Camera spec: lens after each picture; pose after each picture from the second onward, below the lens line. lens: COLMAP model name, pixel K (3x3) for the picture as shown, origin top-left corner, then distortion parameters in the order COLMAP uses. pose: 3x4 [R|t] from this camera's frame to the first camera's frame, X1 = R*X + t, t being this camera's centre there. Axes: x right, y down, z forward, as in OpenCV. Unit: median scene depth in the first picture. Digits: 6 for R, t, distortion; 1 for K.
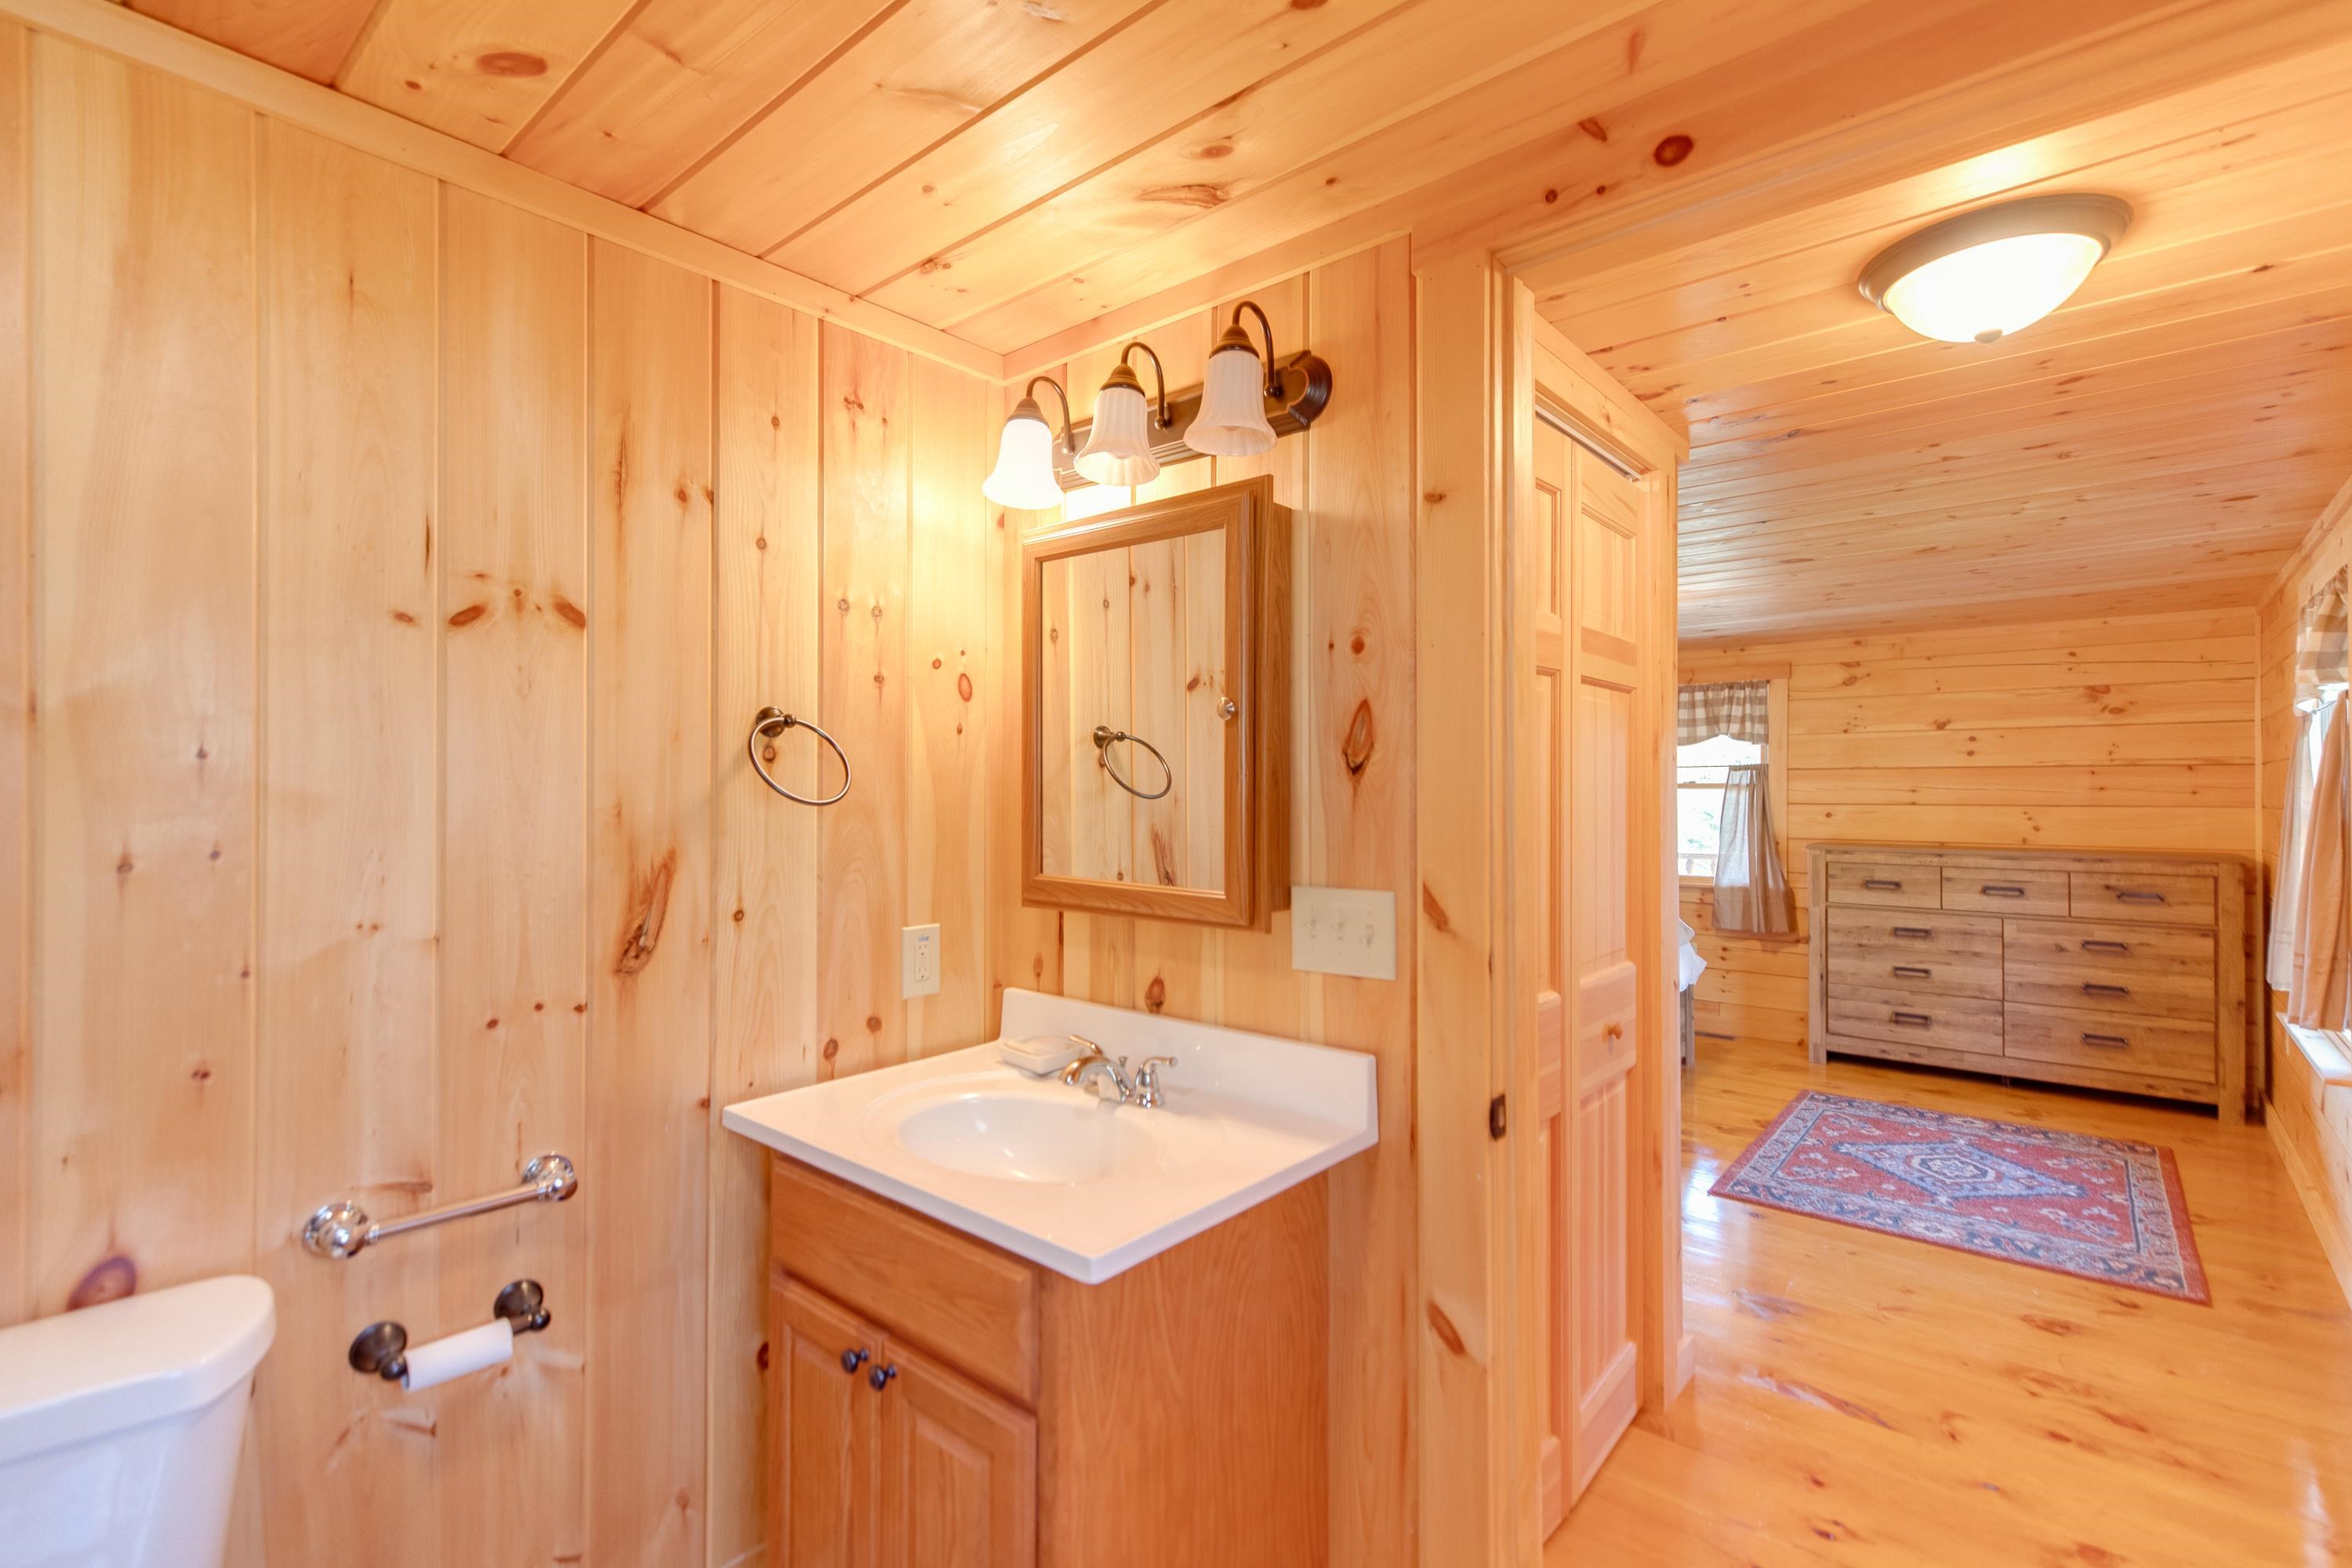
lens RADIAL K [[1047.2, 0, 1167.0], [0, 1047.2, 824.8], [0, 0, 1]] dist [0.002441, 0.000258]
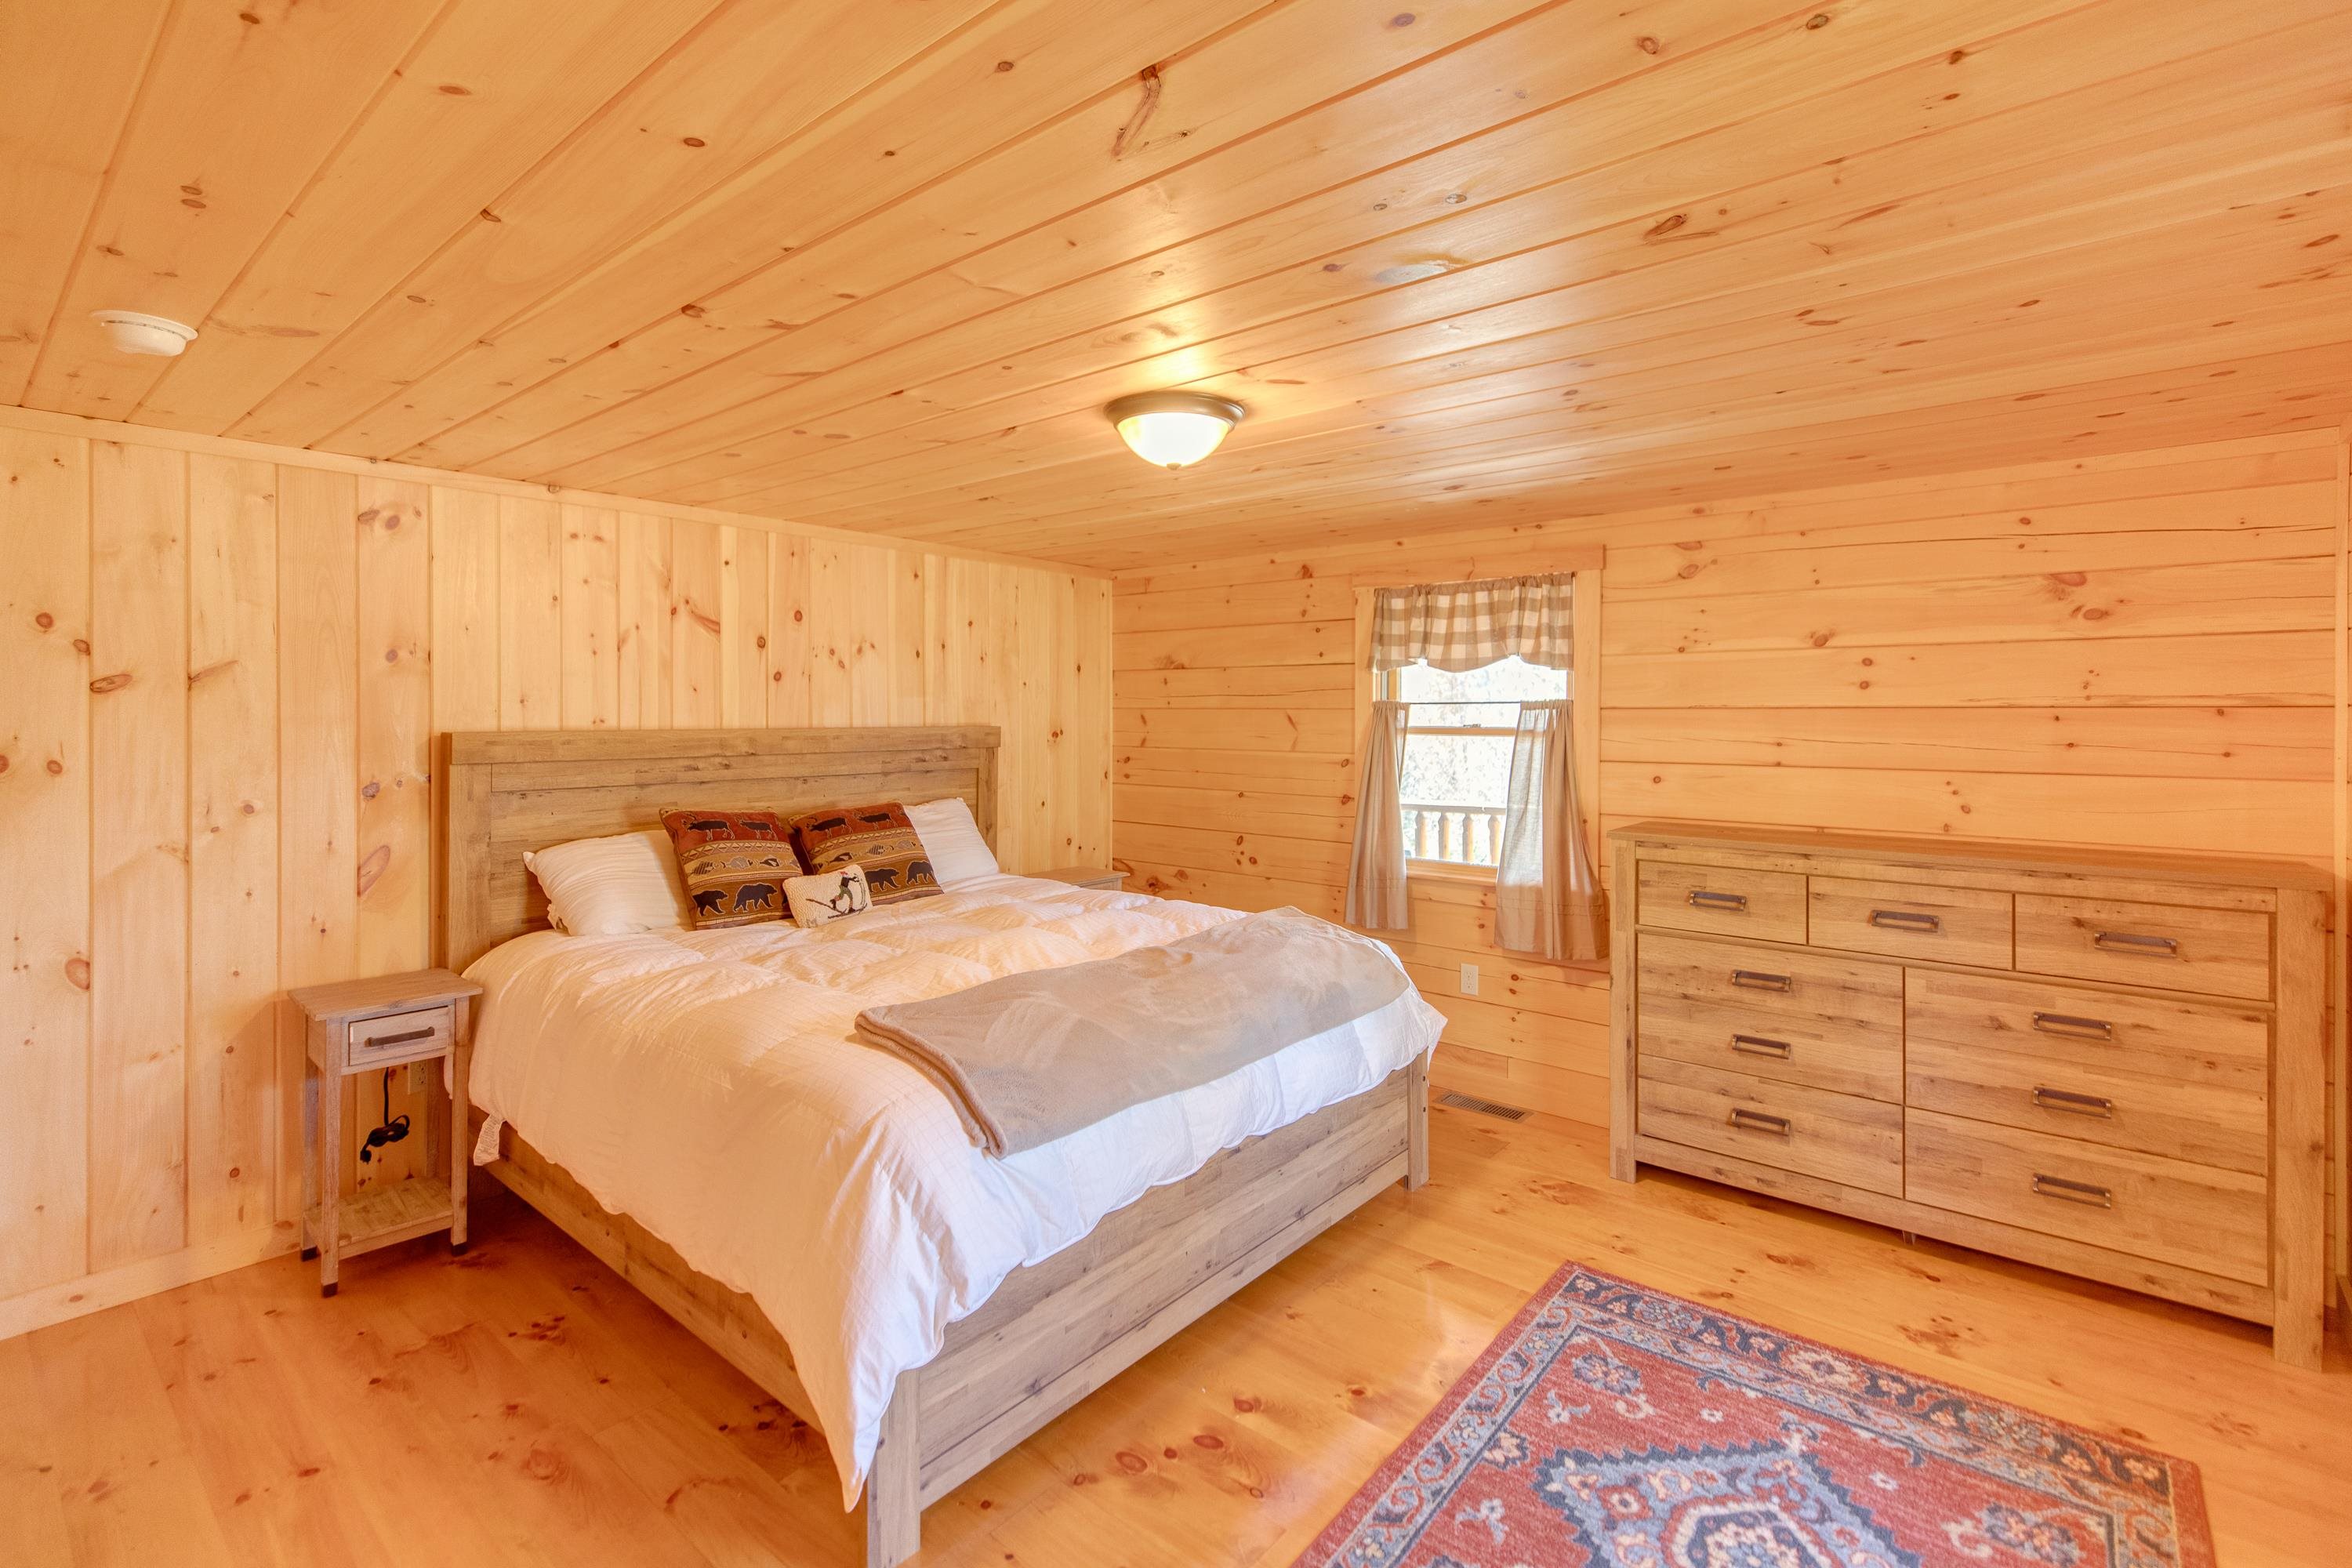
lens RADIAL K [[1057.0, 0, 1165.4], [0, 1057.0, 759.1], [0, 0, 1]] dist [0.003704, -0.000347]
pose [[0.999881, -0.004535, 0.014751, 0.409029], [0.004330, 0.999893, 0.013938, -0.041595], [-0.014812, -0.013872, 0.999794, 0.451777]]
